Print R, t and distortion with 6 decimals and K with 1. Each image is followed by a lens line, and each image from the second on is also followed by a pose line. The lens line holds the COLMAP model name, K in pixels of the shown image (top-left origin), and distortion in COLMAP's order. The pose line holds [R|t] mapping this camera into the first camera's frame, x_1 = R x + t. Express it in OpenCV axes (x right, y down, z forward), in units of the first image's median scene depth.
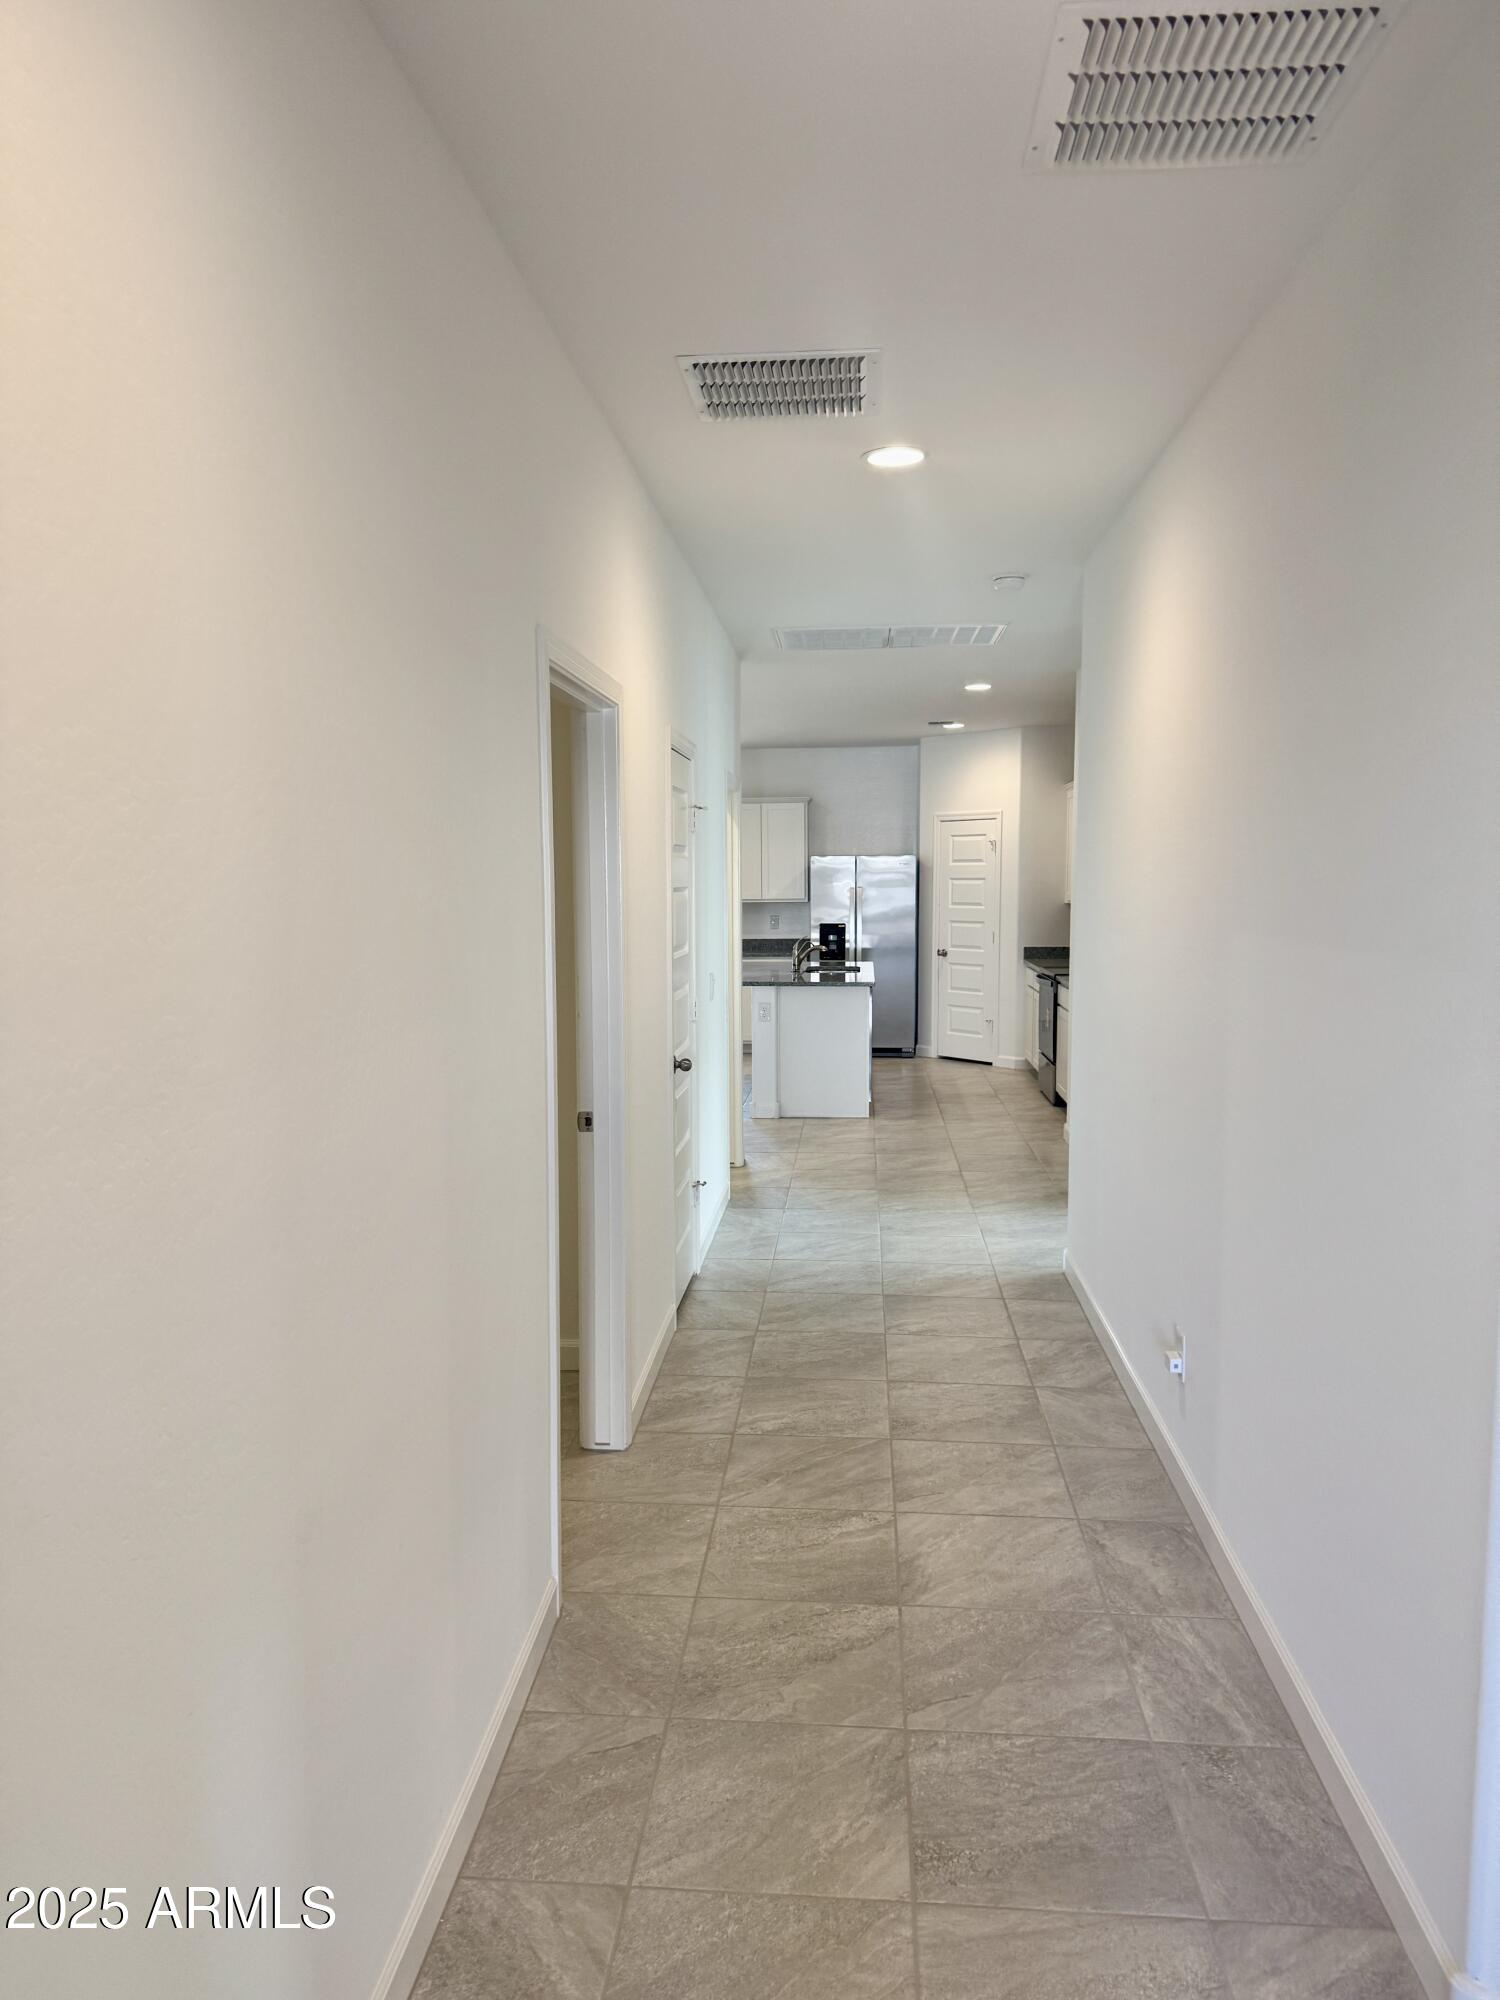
lens RADIAL K [[1393.7, 0, 724.5], [0, 1393.7, 994.1], [0, 0, 1]] dist [-0.005416, -0.020869]
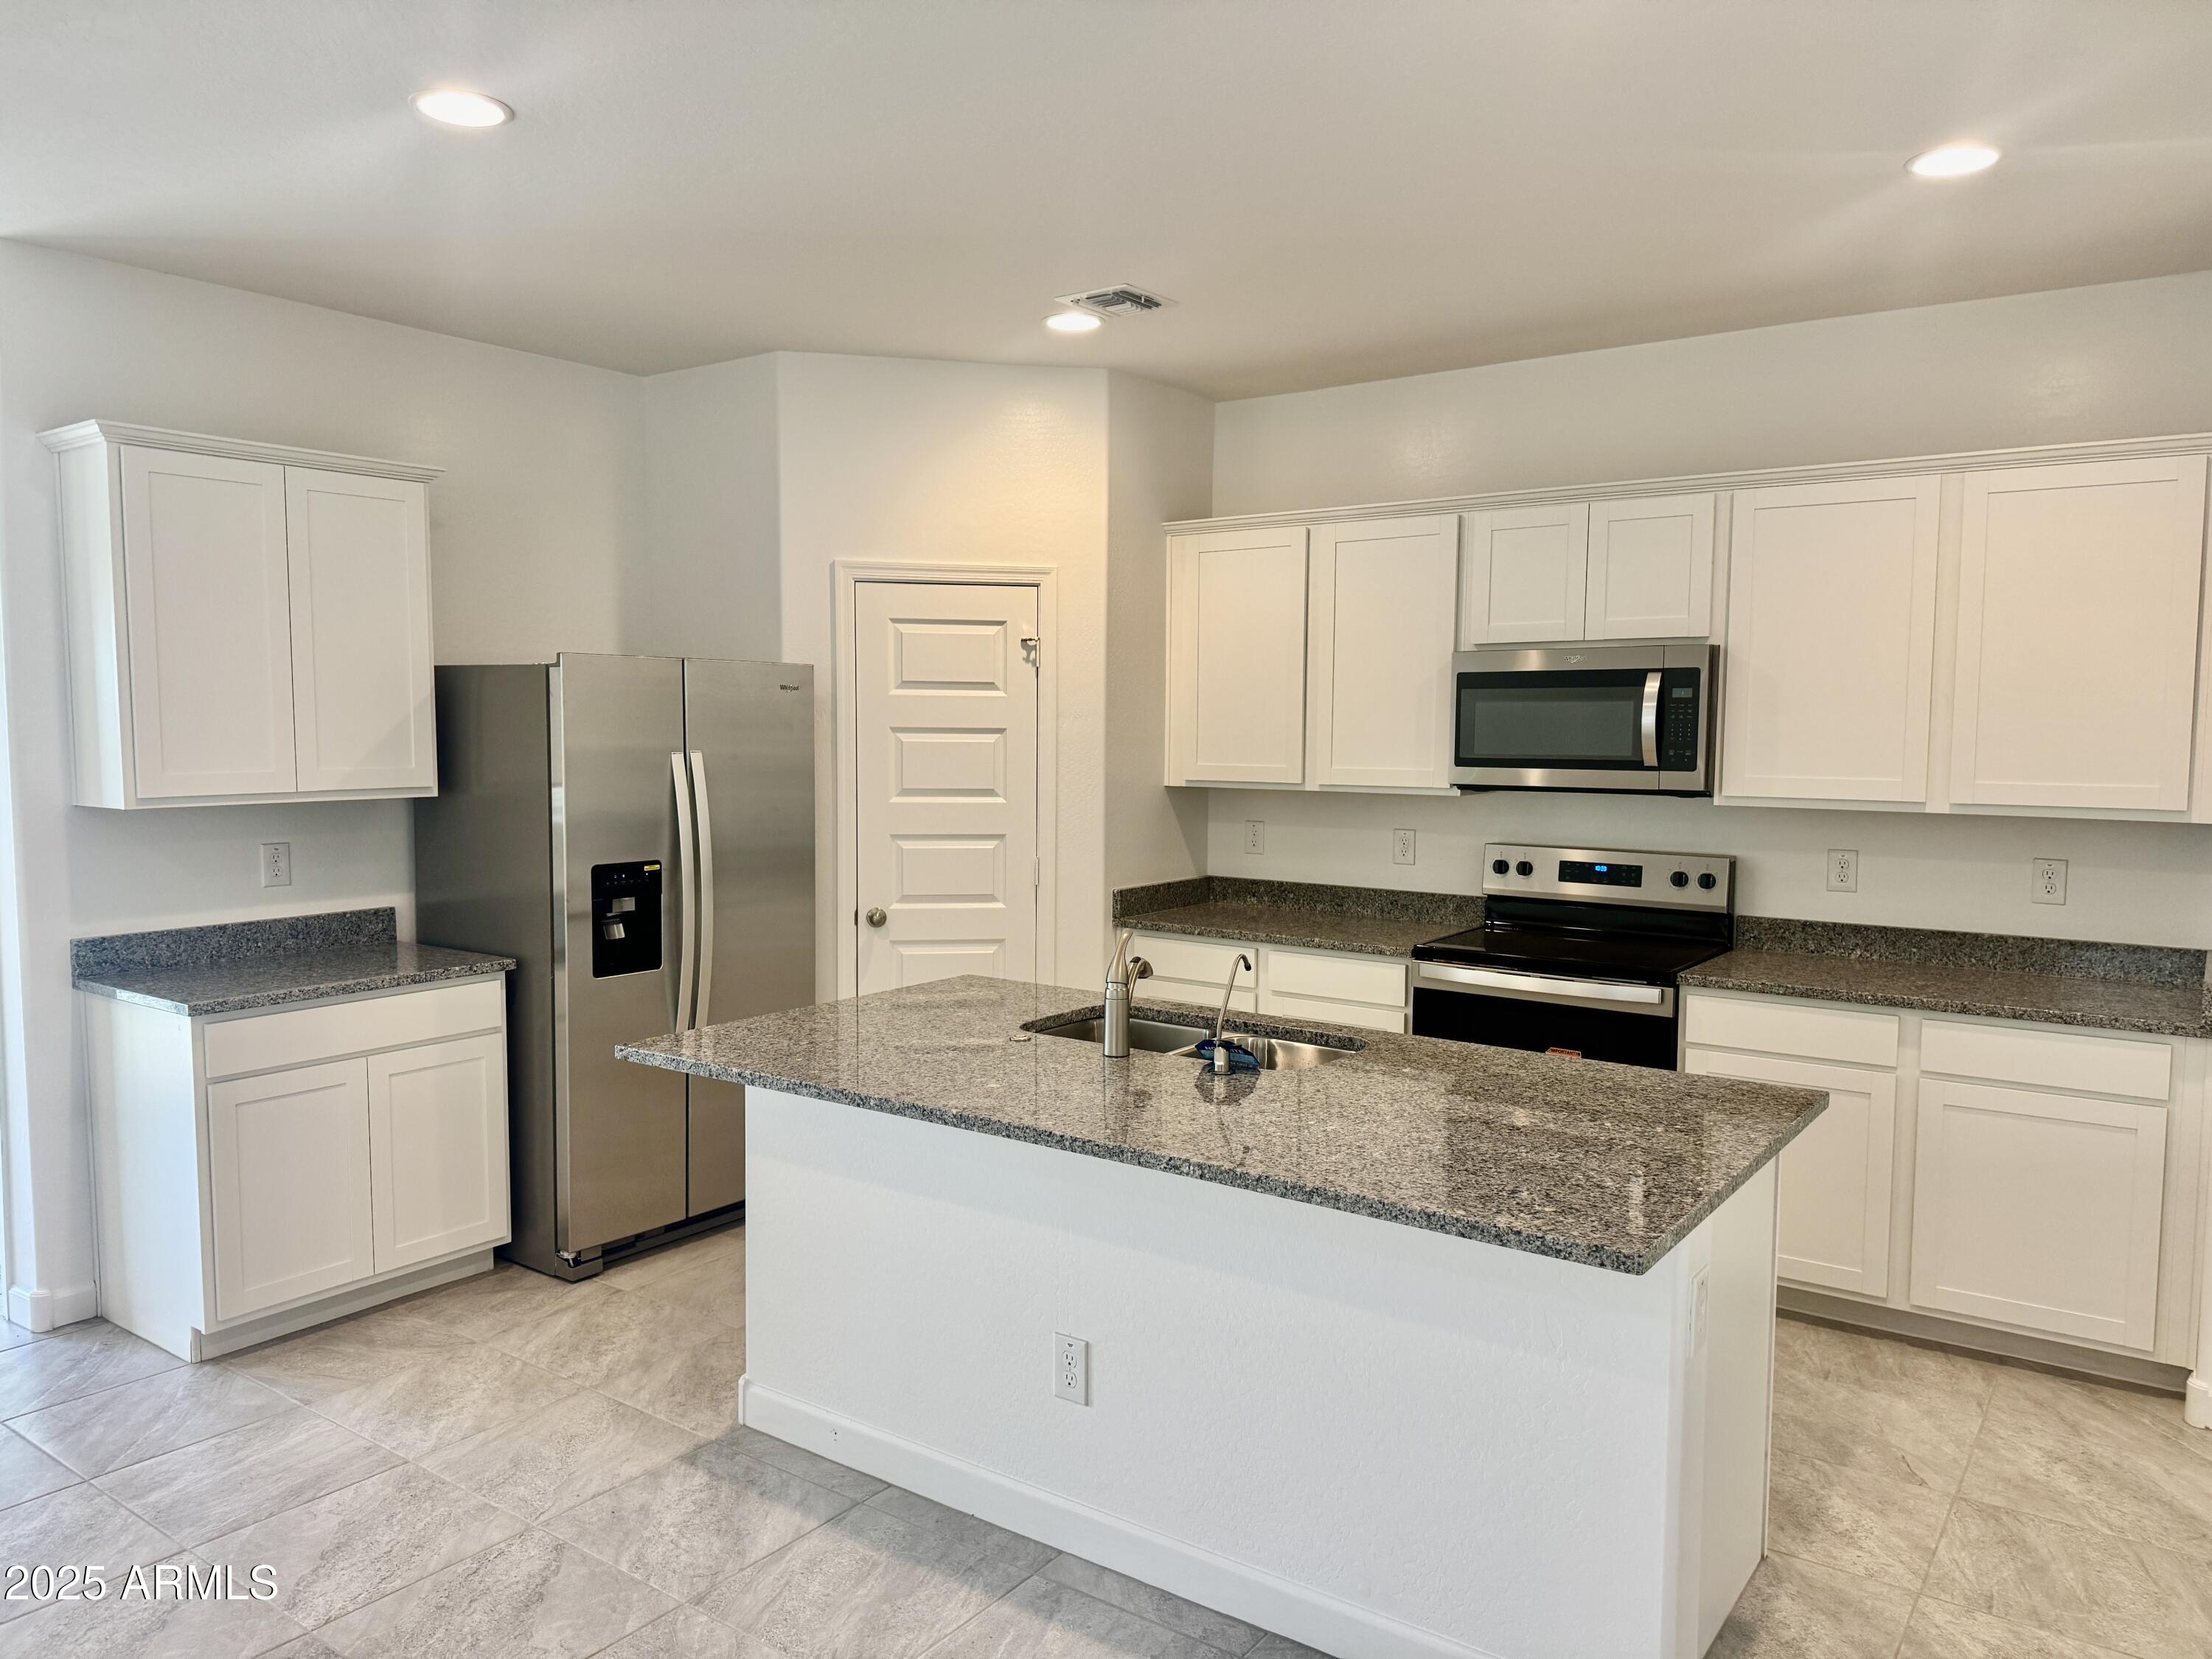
lens RADIAL K [[1541.5, 0, 1106.0], [0, 1541.5, 829.5], [0, 0, 1]] dist [-0.005416, -0.020869]
pose [[0.507168, -0.063397, 0.859512, -0.185073], [0.074473, 0.996784, 0.029578, -0.063224], [-0.858623, 0.049009, 0.510259, 0.725137]]
